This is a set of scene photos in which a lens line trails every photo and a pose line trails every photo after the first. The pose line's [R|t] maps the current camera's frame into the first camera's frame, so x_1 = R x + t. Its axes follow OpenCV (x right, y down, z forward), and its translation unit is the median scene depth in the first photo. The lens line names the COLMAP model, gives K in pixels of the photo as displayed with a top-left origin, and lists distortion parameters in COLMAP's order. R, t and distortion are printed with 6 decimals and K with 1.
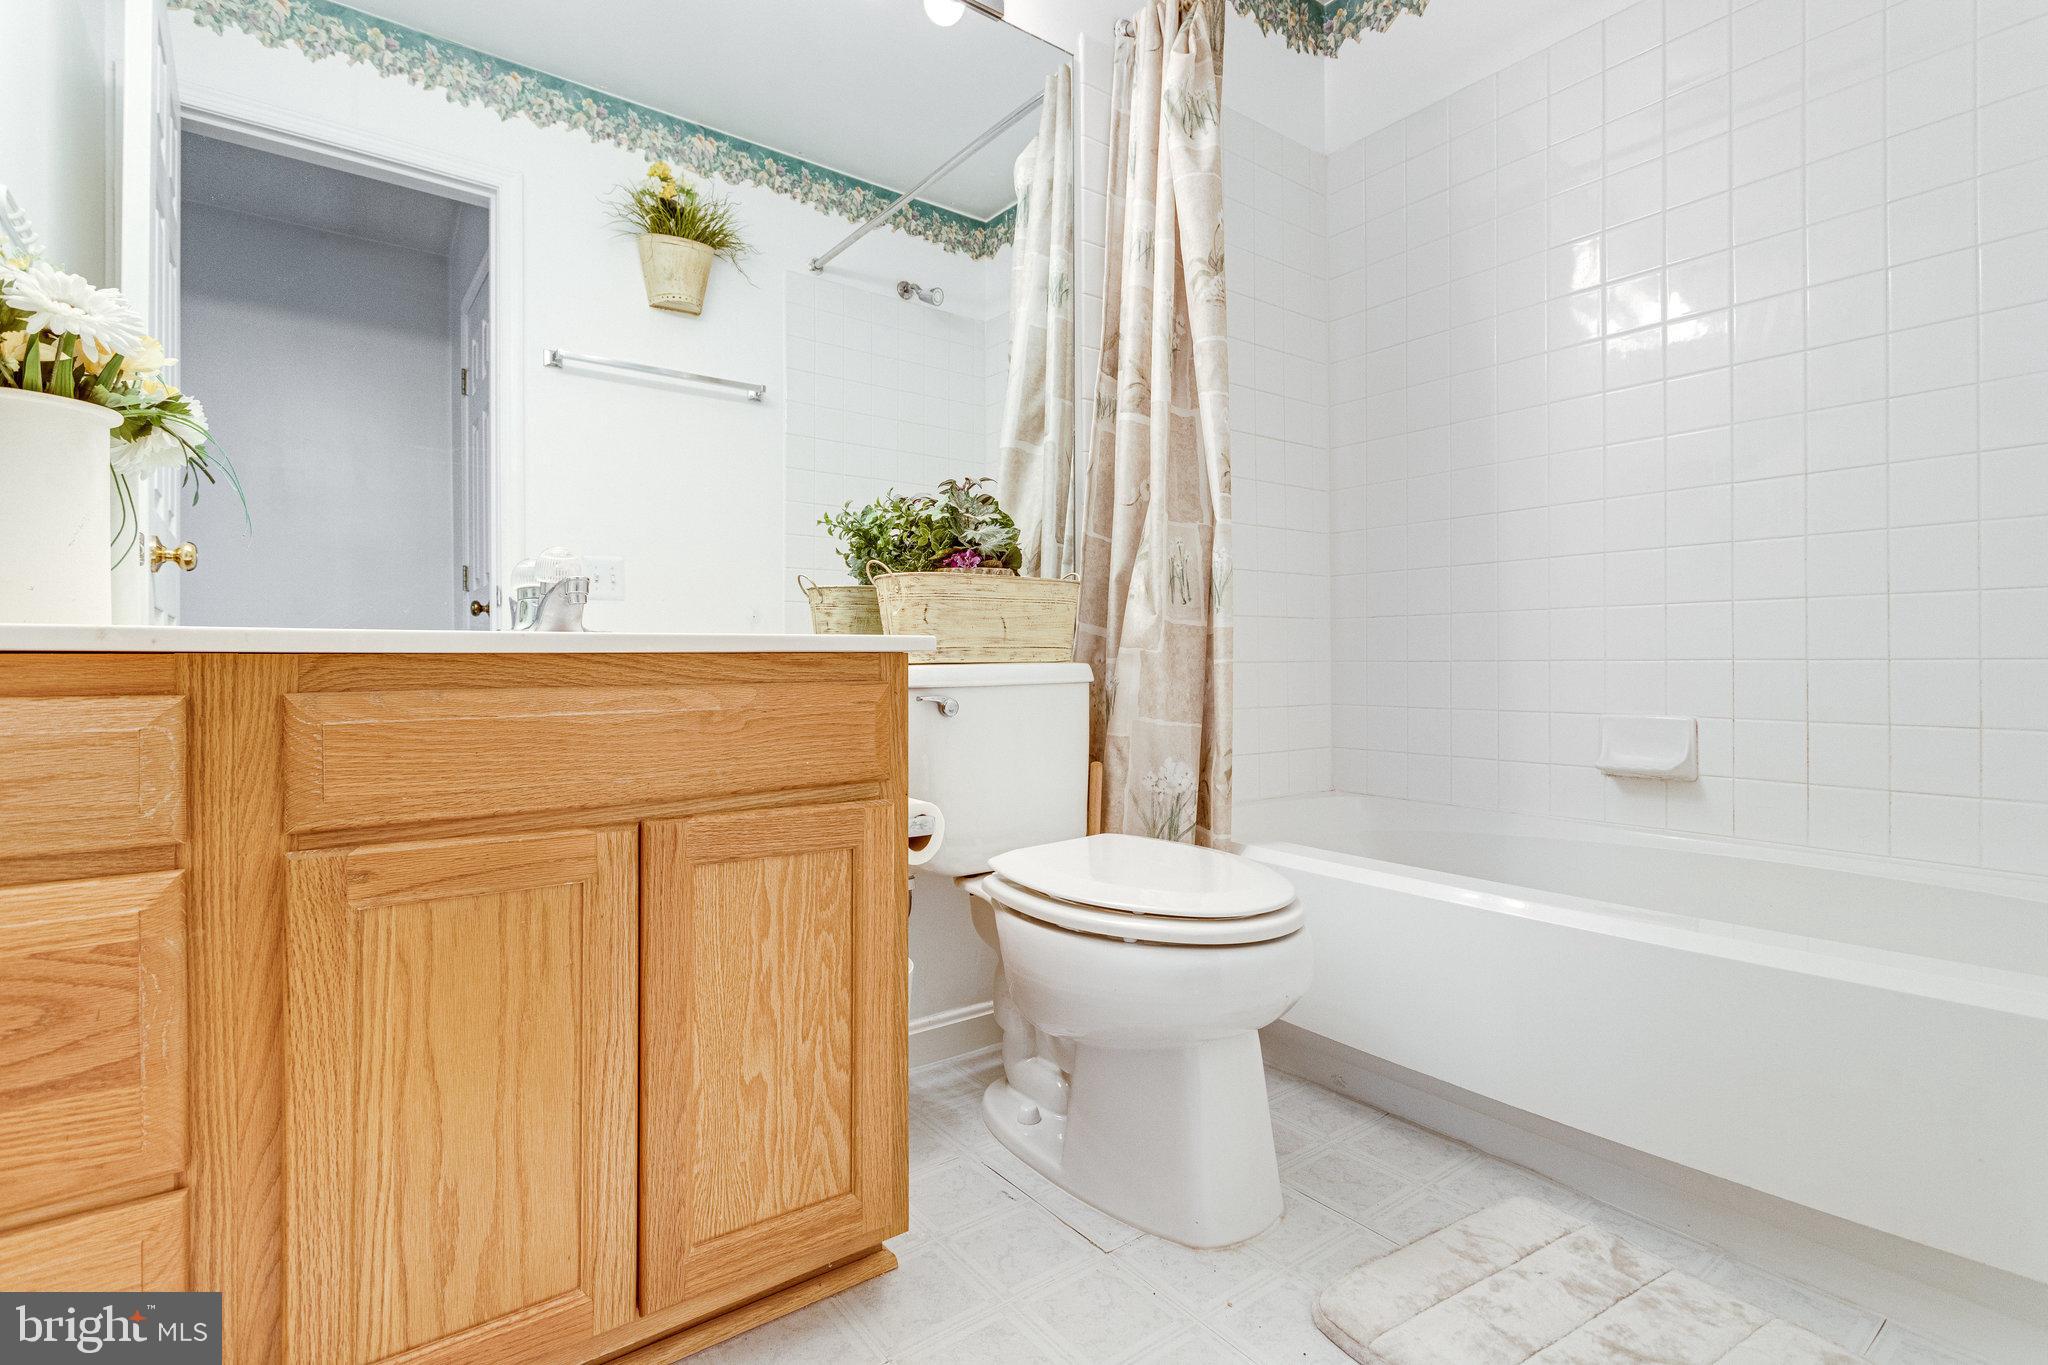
lens RADIAL K [[976.1, 0, 1025.7], [0, 976.1, 695.5], [0, 0, 1]] dist [-0.001006, 0.001331]
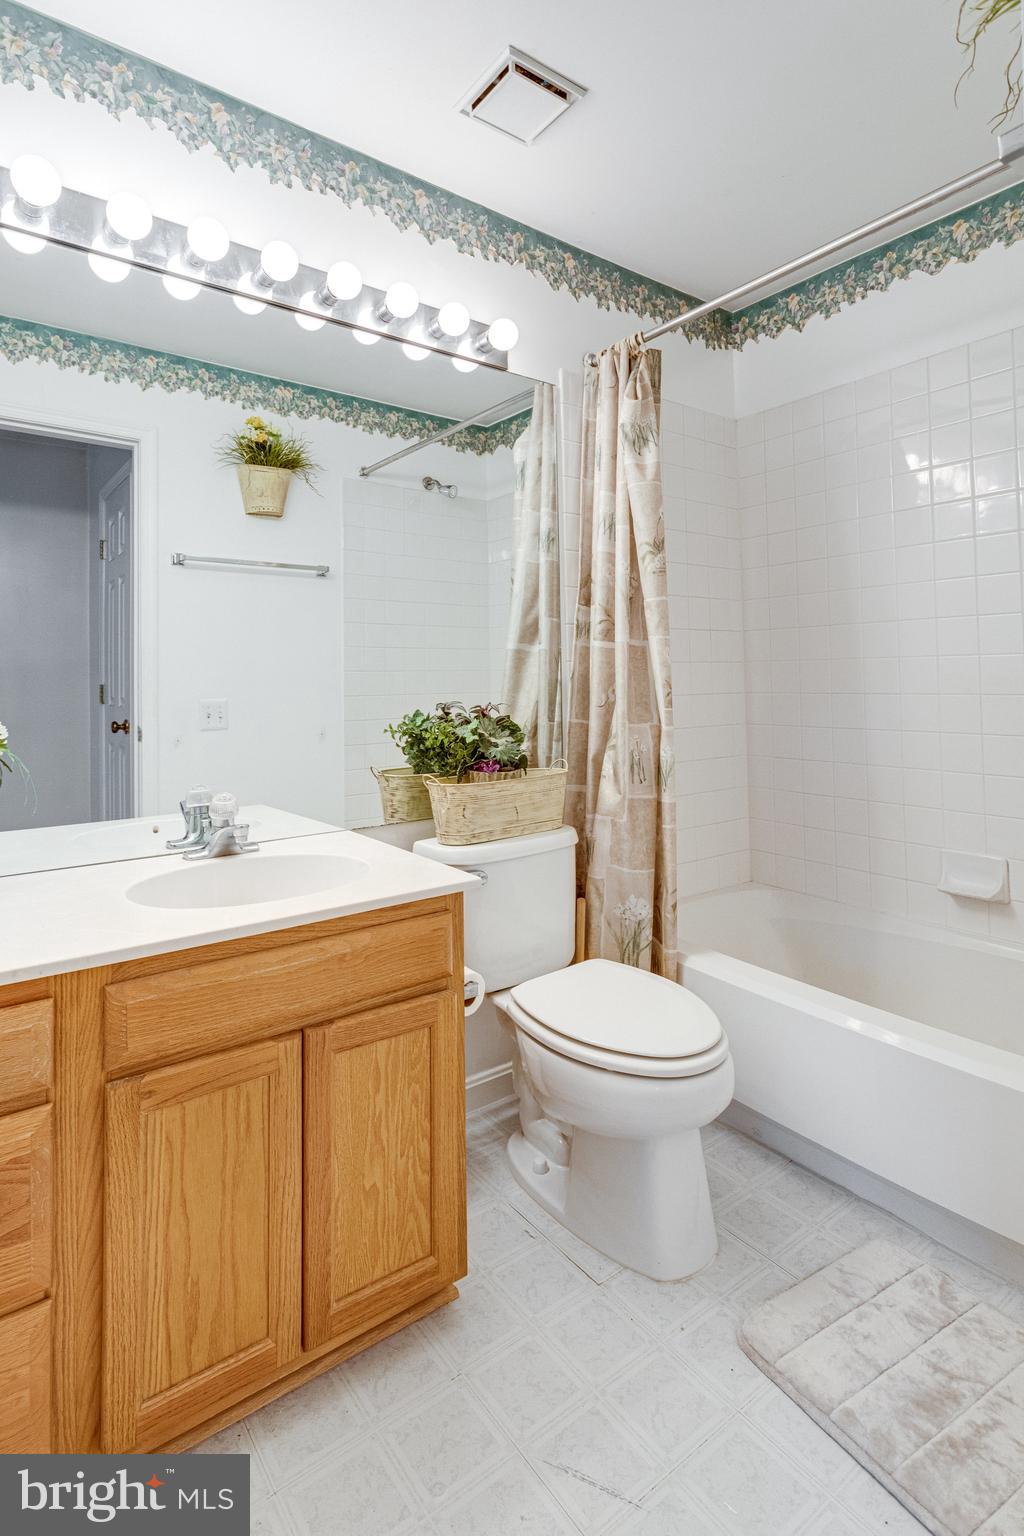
lens RADIAL K [[732.1, 0, 509.2], [0, 732.1, 755.1], [0, 0, 1]] dist [-0.001006, 0.001331]
pose [[0.999799, -0.012915, -0.015349, -0.021443], [0.012362, 0.999292, -0.035546, -0.163190], [0.015798, 0.035349, 0.999250, -0.119463]]
